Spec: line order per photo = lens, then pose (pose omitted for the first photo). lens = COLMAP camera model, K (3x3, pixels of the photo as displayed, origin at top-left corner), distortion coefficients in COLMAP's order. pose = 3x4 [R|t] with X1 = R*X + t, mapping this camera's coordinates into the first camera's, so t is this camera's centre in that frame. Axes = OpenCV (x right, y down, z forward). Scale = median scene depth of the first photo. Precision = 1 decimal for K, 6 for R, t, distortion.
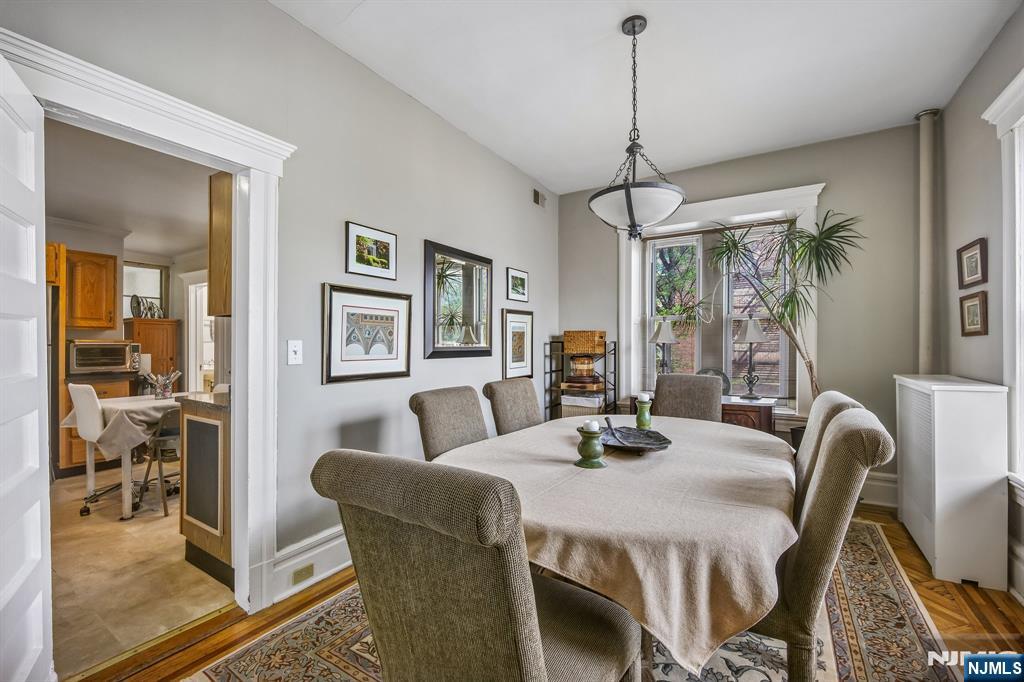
lens RADIAL K [[435.2, 0, 508.2], [0, 435.2, 342.1], [0, 0, 1]] dist [0.001507, -0.005640]
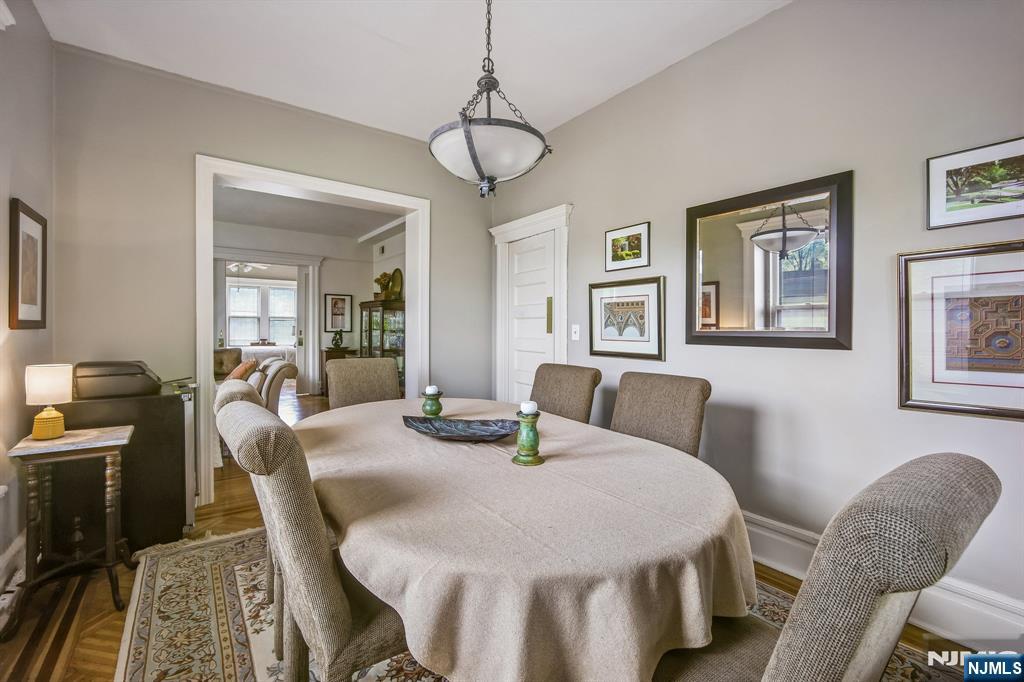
lens RADIAL K [[435.2, 0, 508.2], [0, 435.2, 342.1], [0, 0, 1]] dist [0.001507, -0.005640]
pose [[-0.373227, 0.029387, -0.927274, 0.829016], [0.001965, 0.999521, 0.030886, 0.007345], [0.927738, 0.009705, -0.373106, 1.069662]]
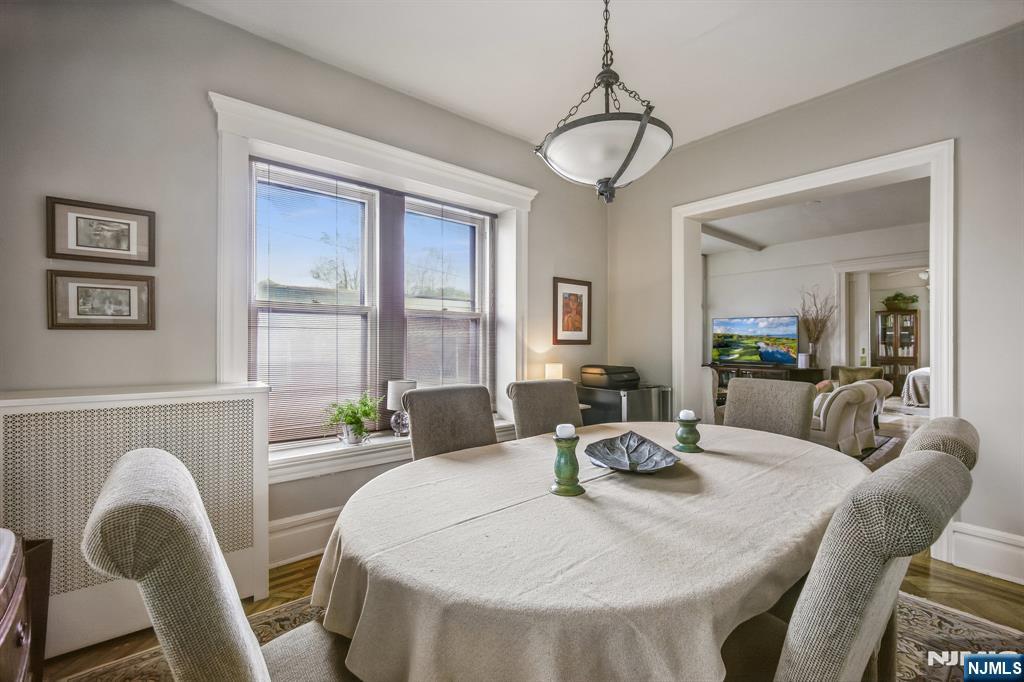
lens RADIAL K [[435.2, 0, 508.2], [0, 435.2, 342.1], [0, 0, 1]] dist [0.001507, -0.005640]
pose [[-0.948531, -0.002196, 0.316676, 0.173261], [-0.004257, 0.999974, -0.005816, 0.007693], [-0.316655, -0.006865, -0.948516, 1.411839]]
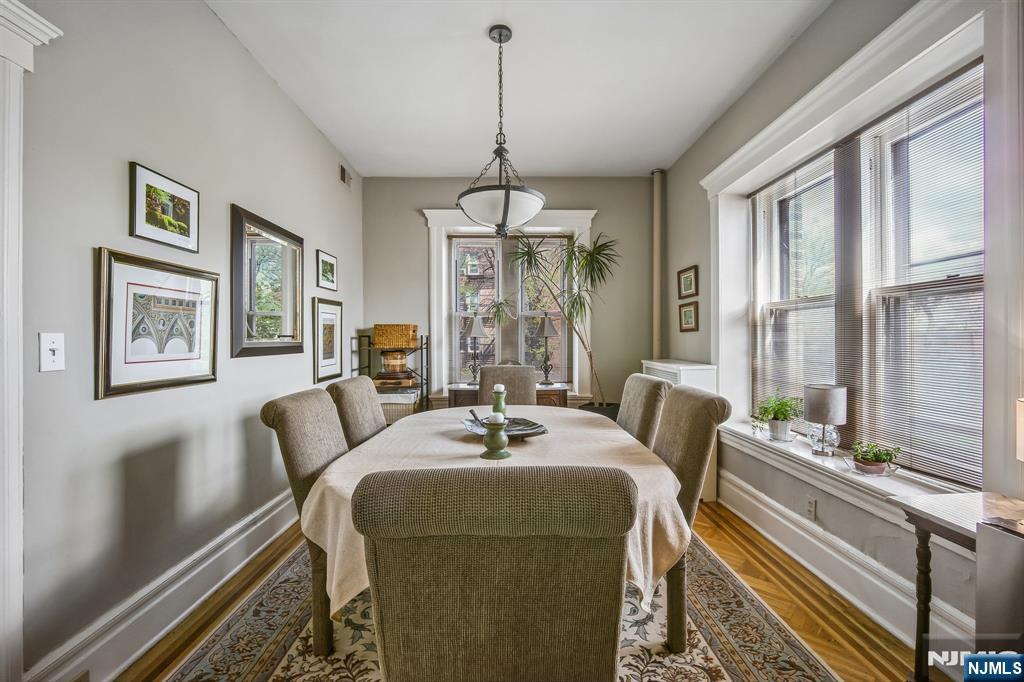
lens RADIAL K [[441.0, 0, 516.1], [0, 441.0, 338.9], [0, 0, 1]] dist [0.000394, -0.005865]
pose [[0.837041, -0.003573, 0.547128, -0.213485], [0.000739, 0.999985, 0.005399, 0.001310], [-0.547139, -0.004114, 0.837031, 0.070014]]
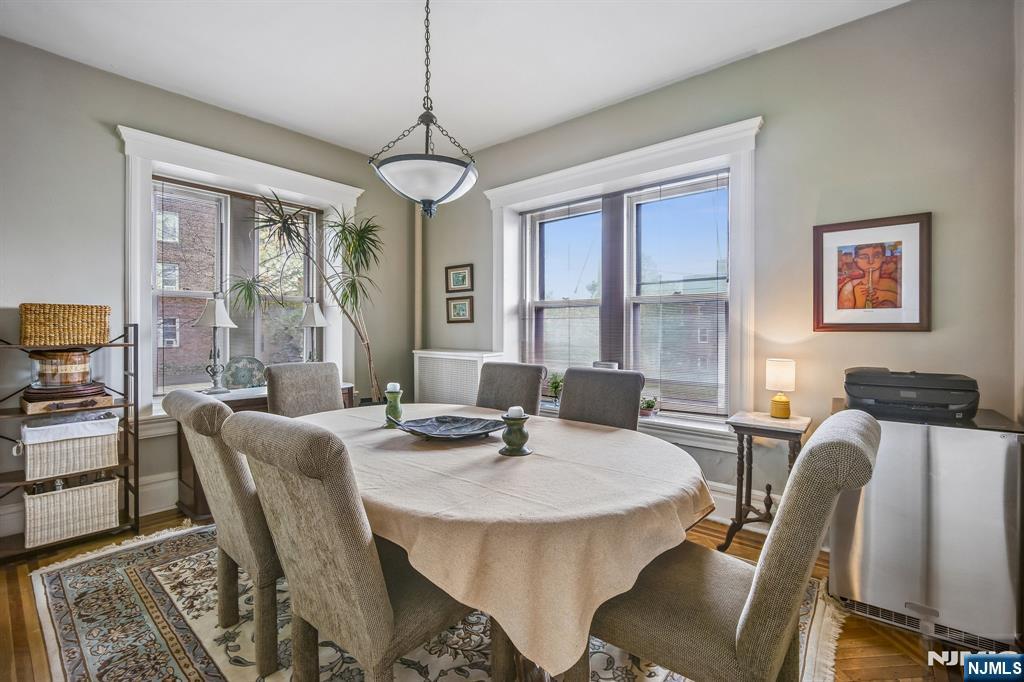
lens RADIAL K [[444.0, 0, 510.1], [0, 444.0, 328.1], [0, 0, 1]] dist [-0.000569, -0.000225]
pose [[0.136983, -0.000454, 0.990573, -0.506864], [-0.003883, 0.999992, 0.000995, 0.002313], [-0.990566, -0.003983, 0.136980, 0.559744]]
